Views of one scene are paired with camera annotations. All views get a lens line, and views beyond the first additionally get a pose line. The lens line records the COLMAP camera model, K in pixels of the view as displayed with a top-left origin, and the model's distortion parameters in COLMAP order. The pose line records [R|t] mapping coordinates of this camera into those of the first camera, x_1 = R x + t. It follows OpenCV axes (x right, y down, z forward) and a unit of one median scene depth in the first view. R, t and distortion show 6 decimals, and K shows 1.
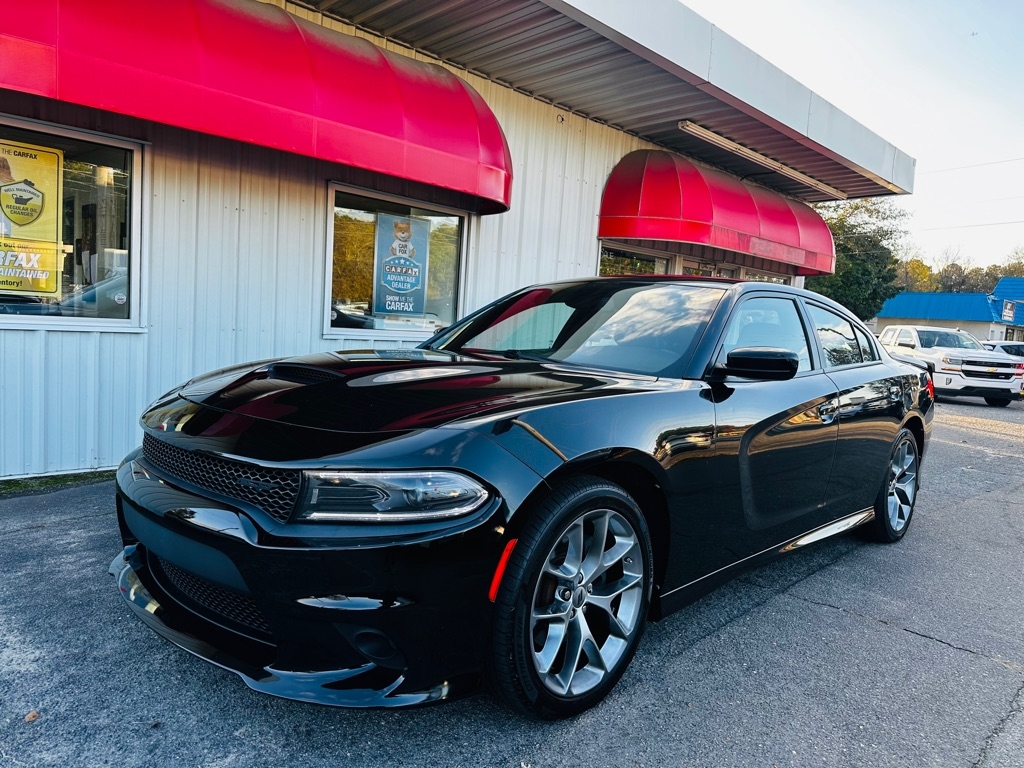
lens RADIAL K [[734.1, 0, 510.7], [0, 734.1, 391.5], [0, 0, 1]] dist [0.005396, -0.009122]
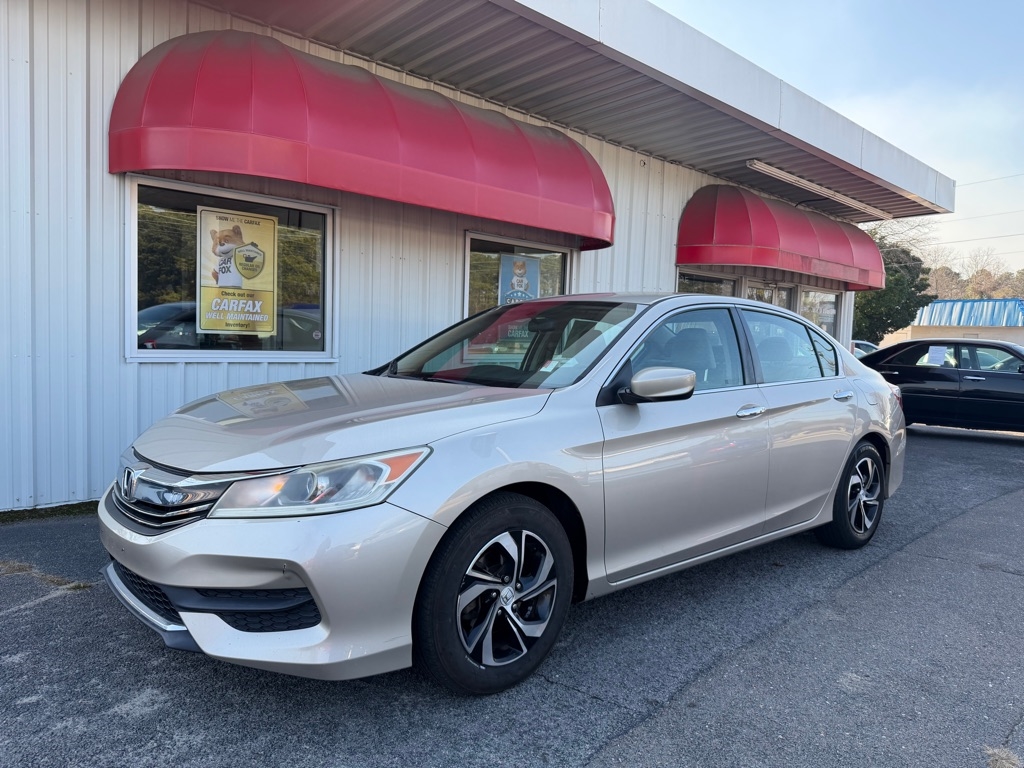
lens RADIAL K [[729.7, 0, 514.8], [0, 729.7, 388.3], [0, 0, 1]] dist [0.005478, -0.016996]
pose [[0.998977, -0.030169, -0.033689, -0.122517], [0.029077, 0.999050, -0.032445, 0.008528], [0.034636, 0.031432, 0.998906, -0.145749]]
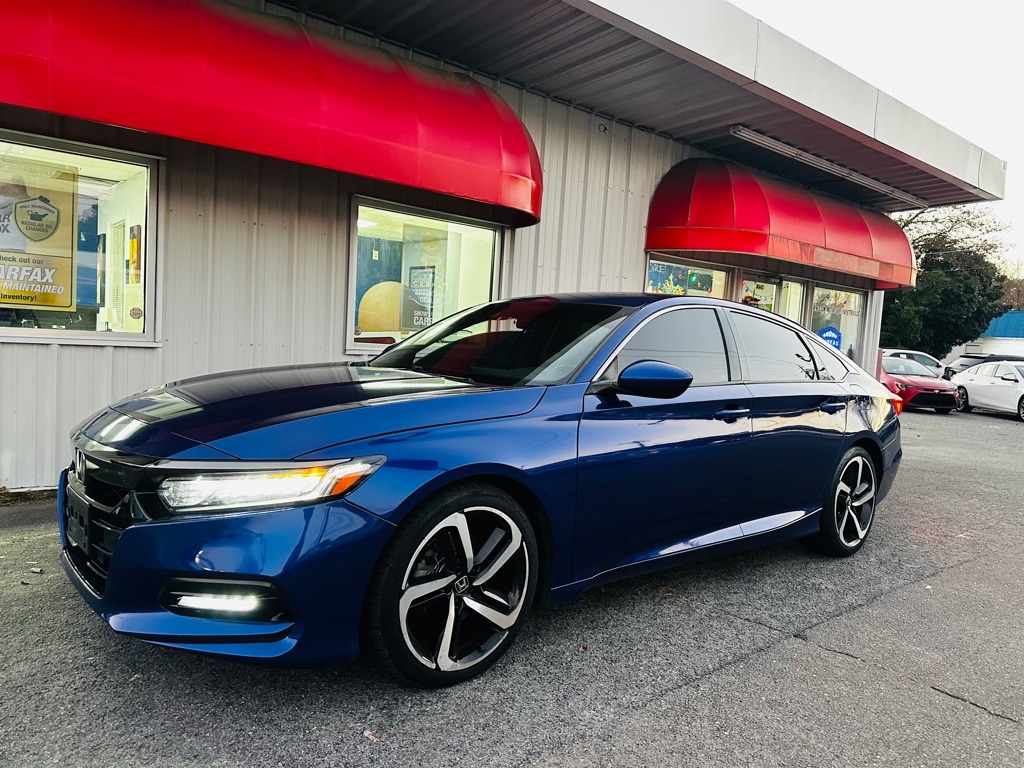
lens RADIAL K [[734.8, 0, 513.4], [0, 734.8, 391.2], [0, 0, 1]] dist [0.004834, -0.007446]
pose [[0.993925, 0.002166, -0.110035, 0.069320], [-0.005712, 0.999474, -0.031920, 0.006817], [0.109908, 0.032355, 0.993415, 0.046709]]
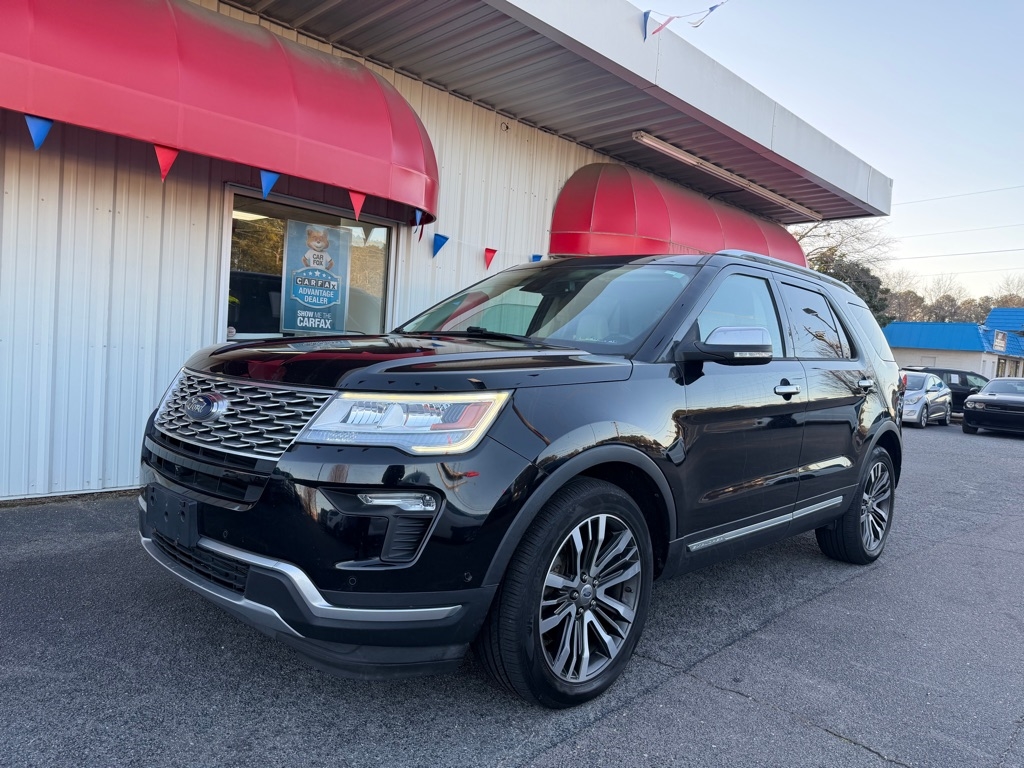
lens RADIAL K [[734.2, 0, 514.9], [0, 734.2, 385.3], [0, 0, 1]] dist [-0.000074, -0.004437]
pose [[0.999924, 0.008876, 0.008581, 0.090328], [-0.008494, 0.999014, -0.043576, -0.001593], [-0.008959, 0.043499, 0.999013, 0.096651]]
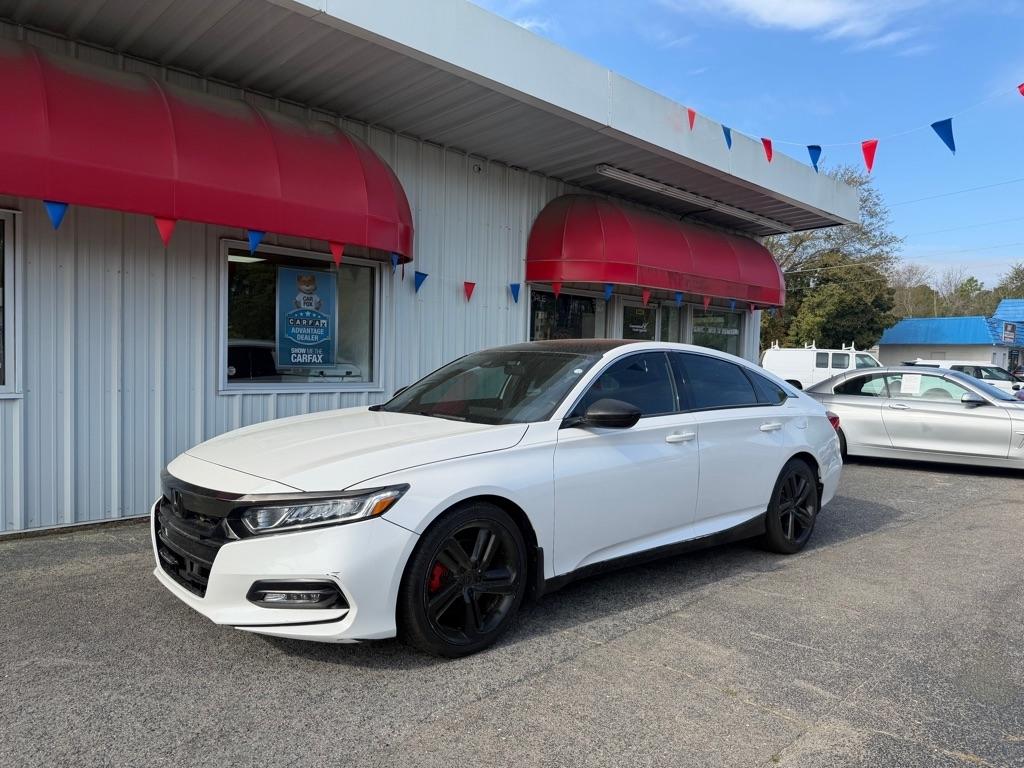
lens RADIAL K [[732.0, 0, 516.4], [0, 732.0, 384.9], [0, 0, 1]] dist [0.009681, -0.021577]
pose [[0.999207, -0.038770, -0.009073, 0.142971], [0.038102, 0.997172, -0.064772, -0.004474], [0.011558, 0.064375, 0.997859, 0.009564]]
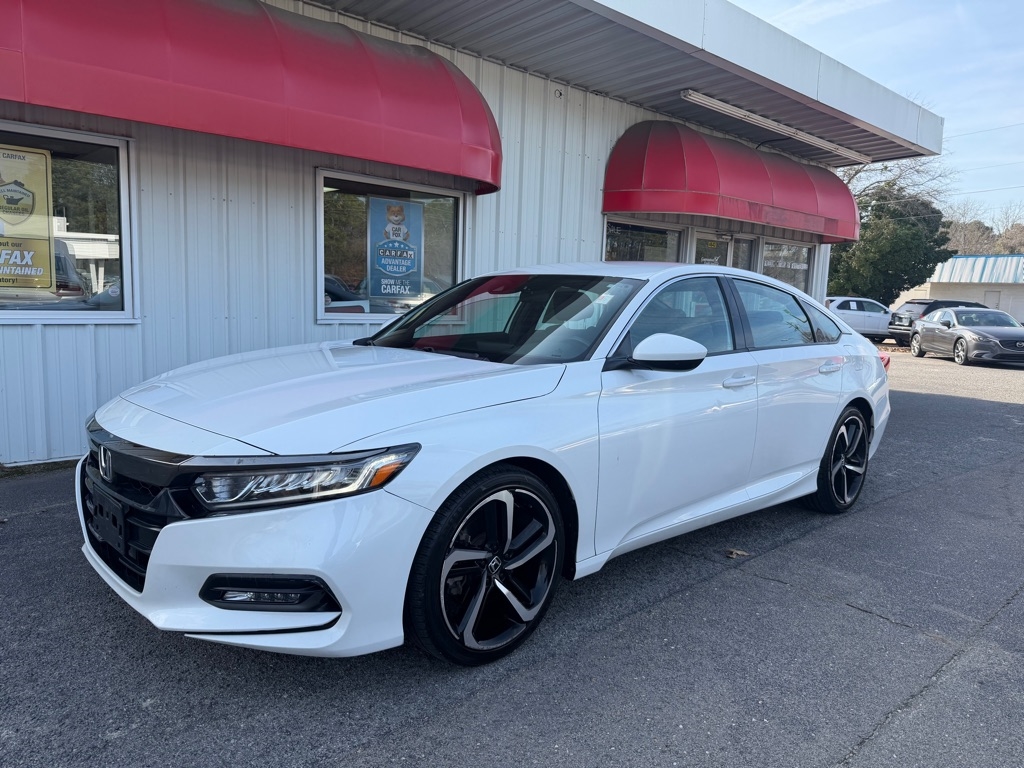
lens RADIAL K [[731.7, 0, 512.1], [0, 731.7, 392.9], [0, 0, 1]] dist [-0.000876, -0.009292]
pose [[0.997764, -0.022318, -0.063003, 0.070061], [0.024387, 0.999182, 0.032266, -0.001858], [0.062232, -0.033731, 0.997492, -0.001172]]
